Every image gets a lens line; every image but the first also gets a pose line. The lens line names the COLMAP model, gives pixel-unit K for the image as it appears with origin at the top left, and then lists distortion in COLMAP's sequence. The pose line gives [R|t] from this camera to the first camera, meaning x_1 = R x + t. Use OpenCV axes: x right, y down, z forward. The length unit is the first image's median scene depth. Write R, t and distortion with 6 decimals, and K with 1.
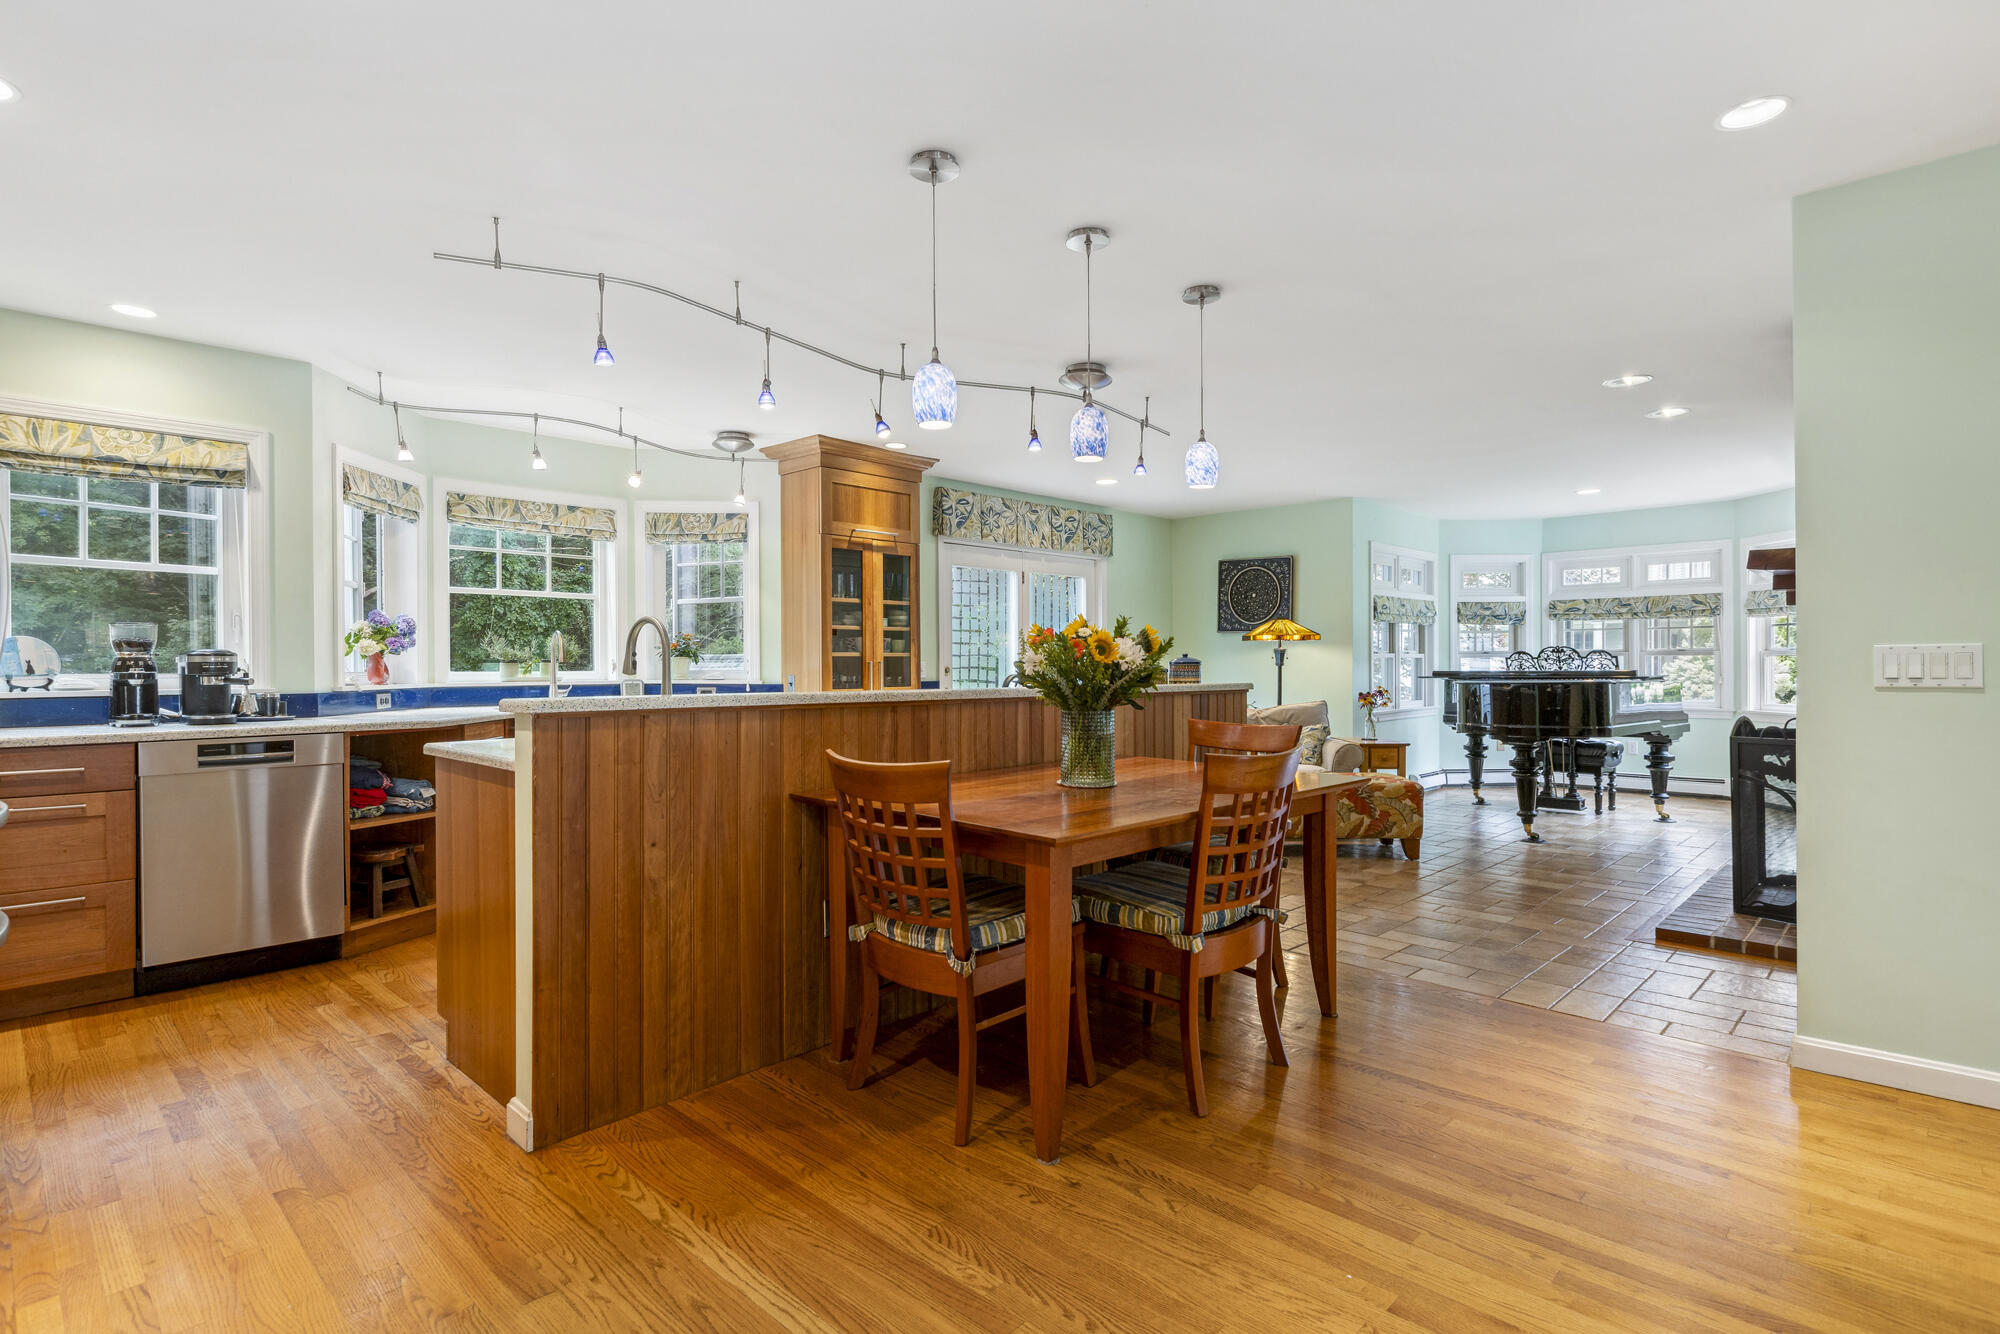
lens RADIAL K [[1027.8, 0, 1037.5], [0, 1027.8, 671.4], [0, 0, 1]] dist [0.000816, 0.000201]
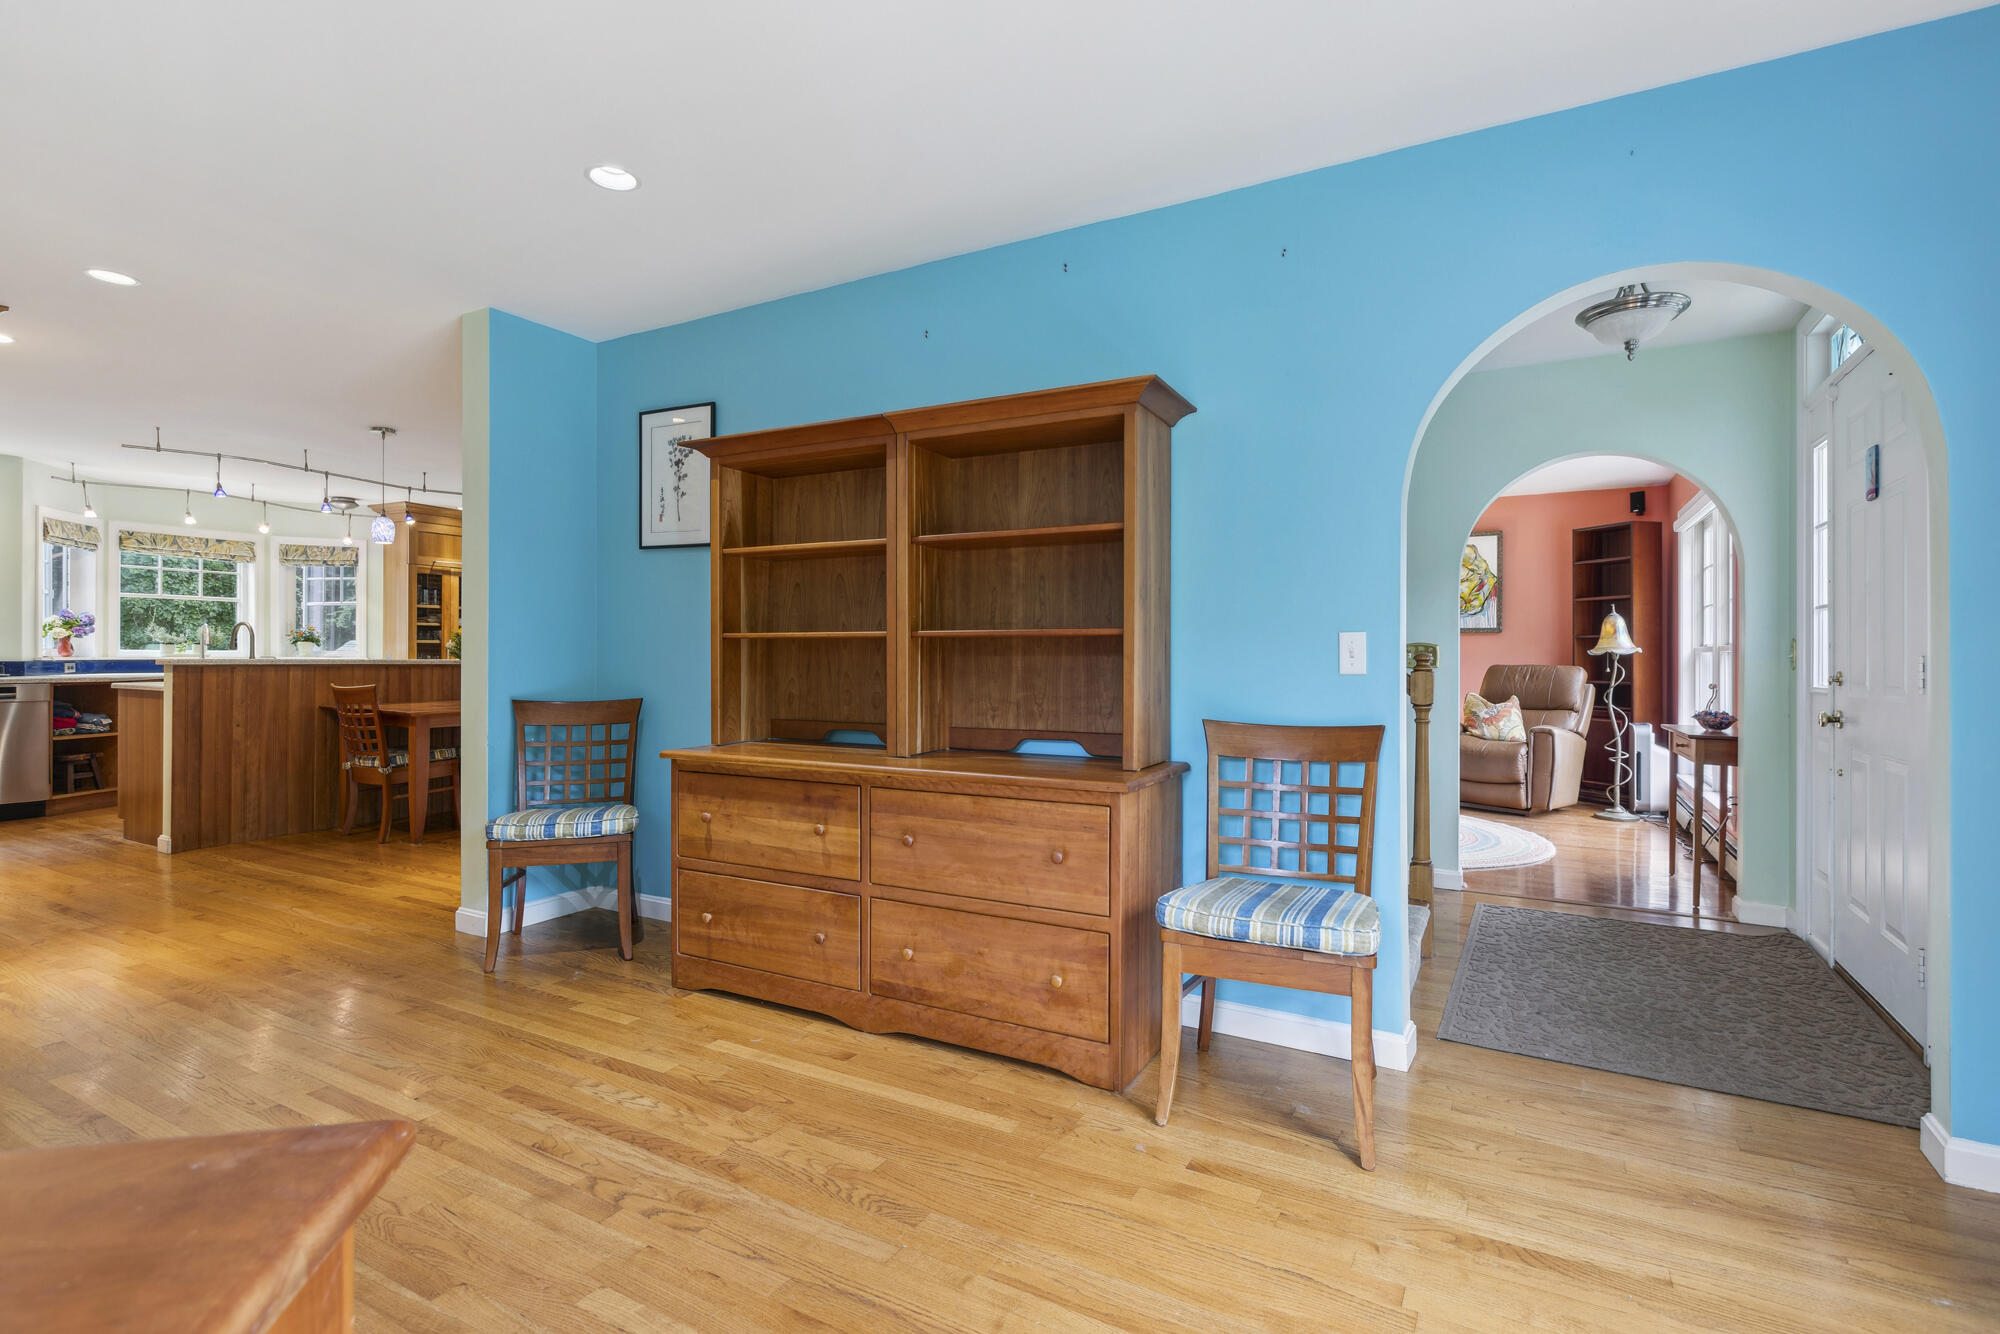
lens RADIAL K [[946.8, 0, 1034.6], [0, 946.8, 658.1], [0, 0, 1]] dist [0.015291, -0.010354]
pose [[0.967272, 0.008534, 0.253600, 0.466653], [-0.007686, 0.999961, -0.004337, 0.010800], [-0.253627, 0.002245, 0.967299, -0.867064]]
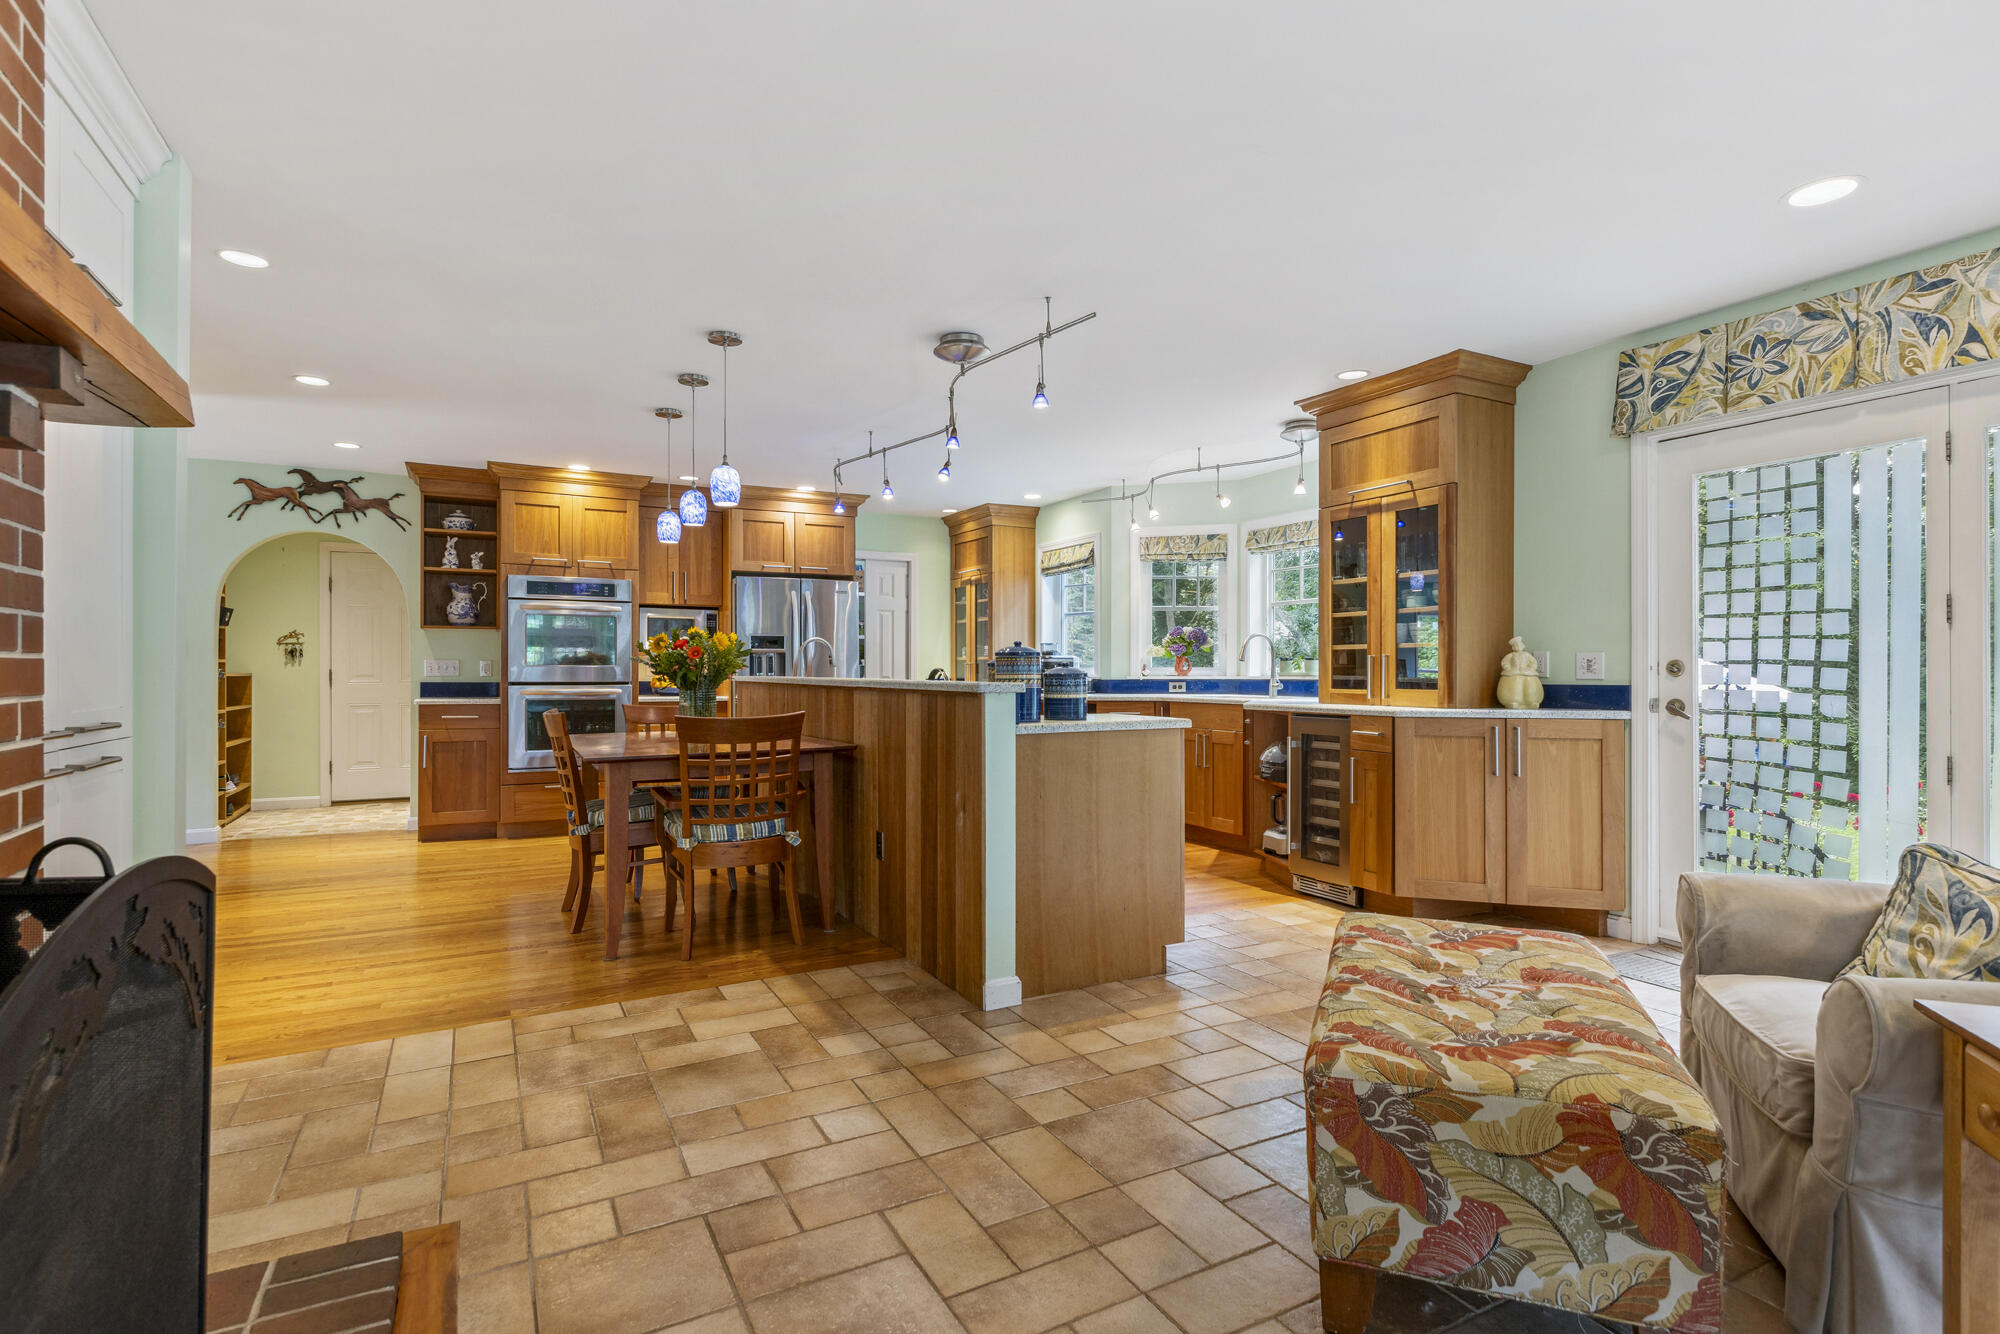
lens RADIAL K [[946.2, 0, 940.6], [0, 946.2, 674.7], [0, 0, 1]] dist [-0.001743, -0.000076]
pose [[-0.372611, 0.008151, -0.927952, 0.884207], [-0.003866, 0.999939, 0.010336, -0.001089], [0.927980, 0.007439, -0.372557, 1.356219]]
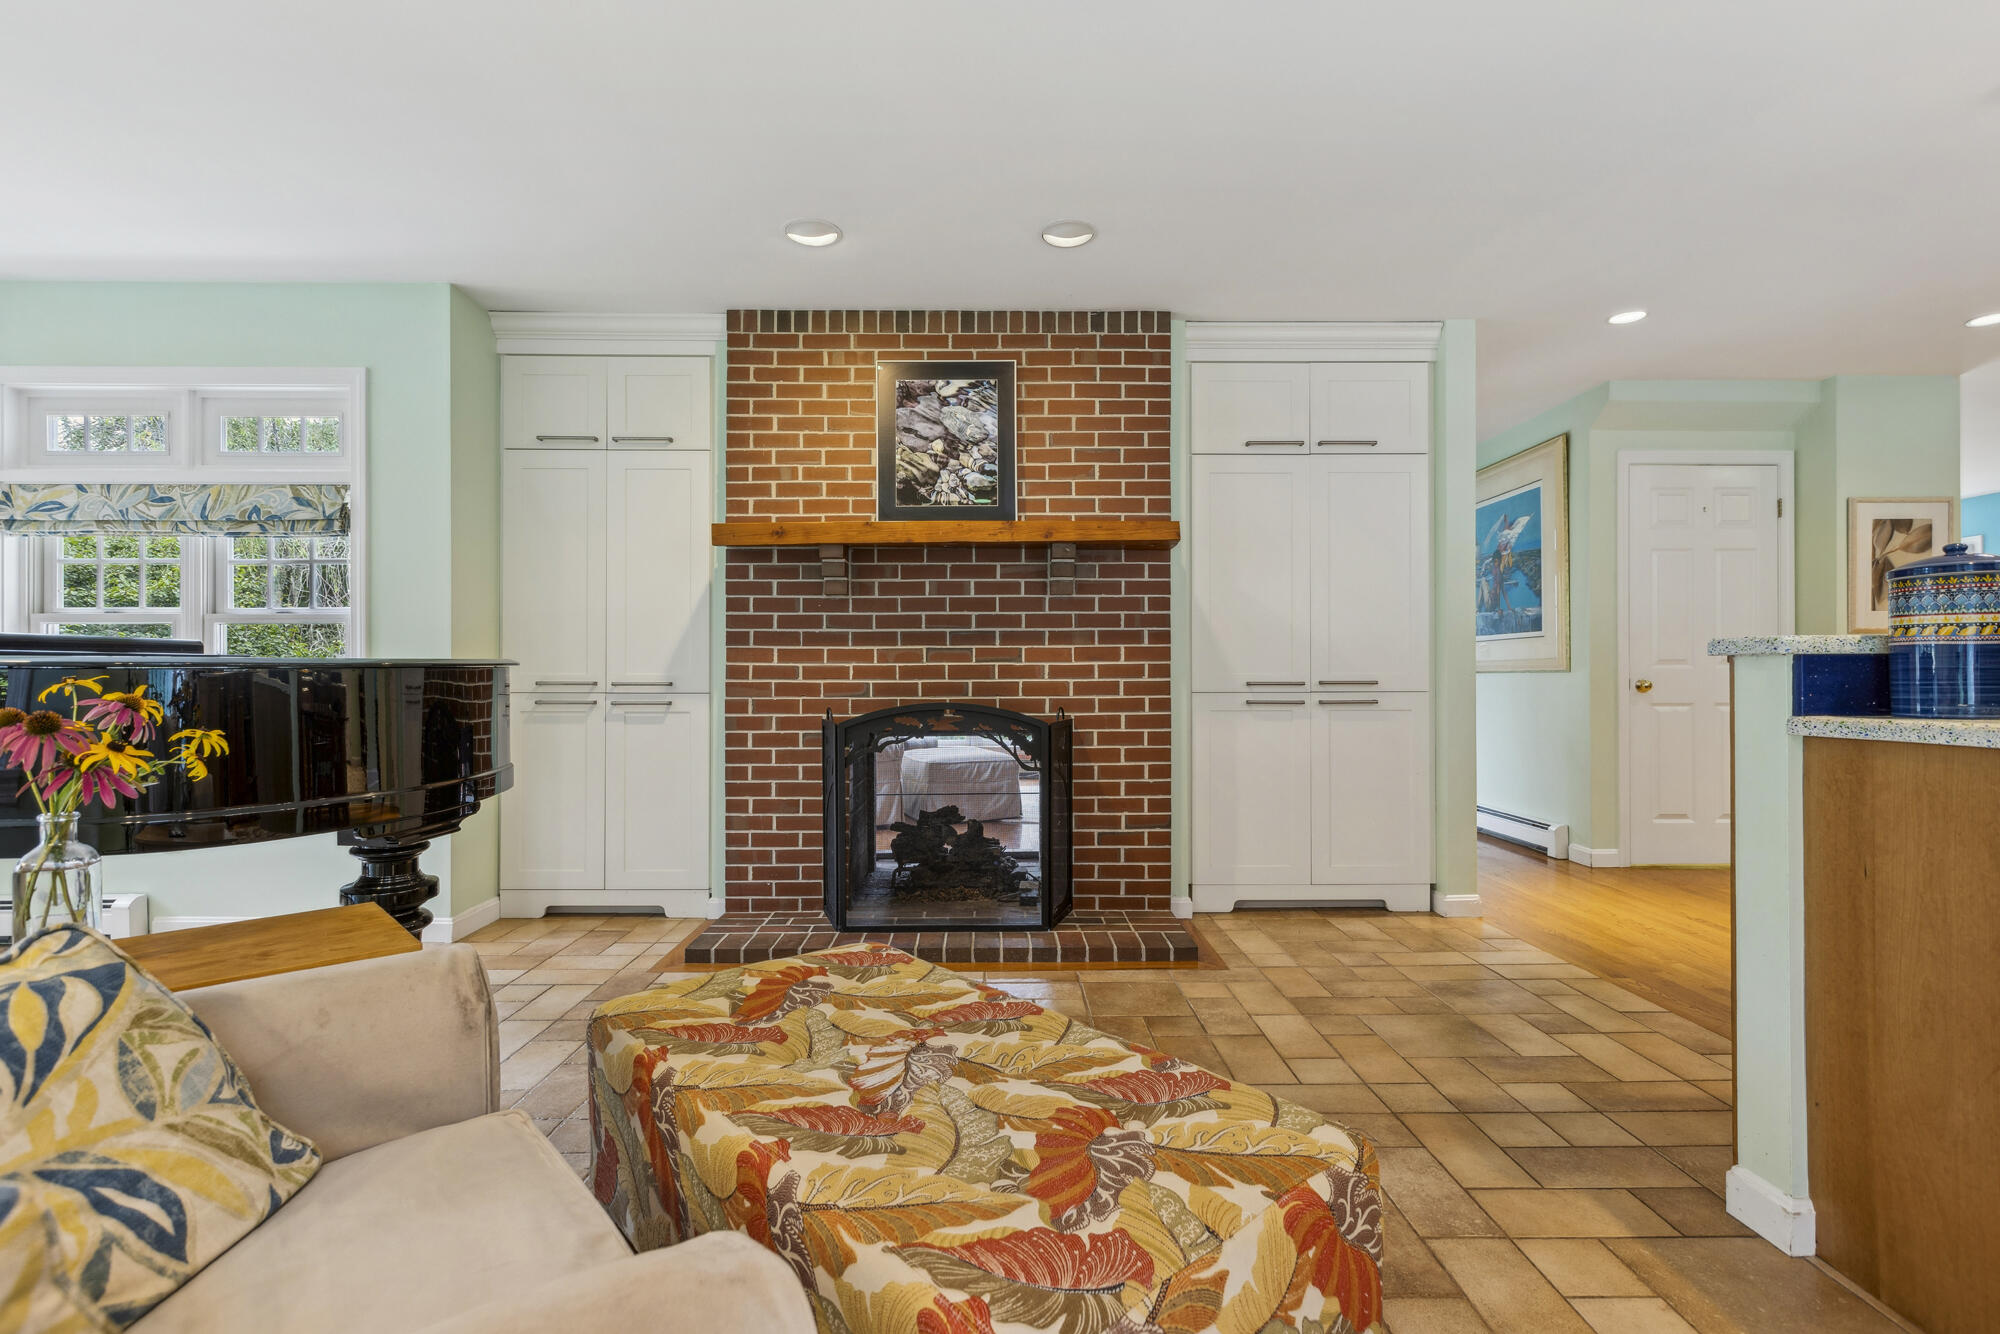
lens RADIAL K [[930.4, 0, 1012.7], [0, 930.4, 669.7], [0, 0, 1]] dist [-0.001727, -0.000504]
pose [[-0.683667, 0.009419, 0.729733, 0.145880], [0.005439, 0.999955, -0.007812, 0.026625], [-0.729774, -0.001372, -0.683687, 1.615050]]
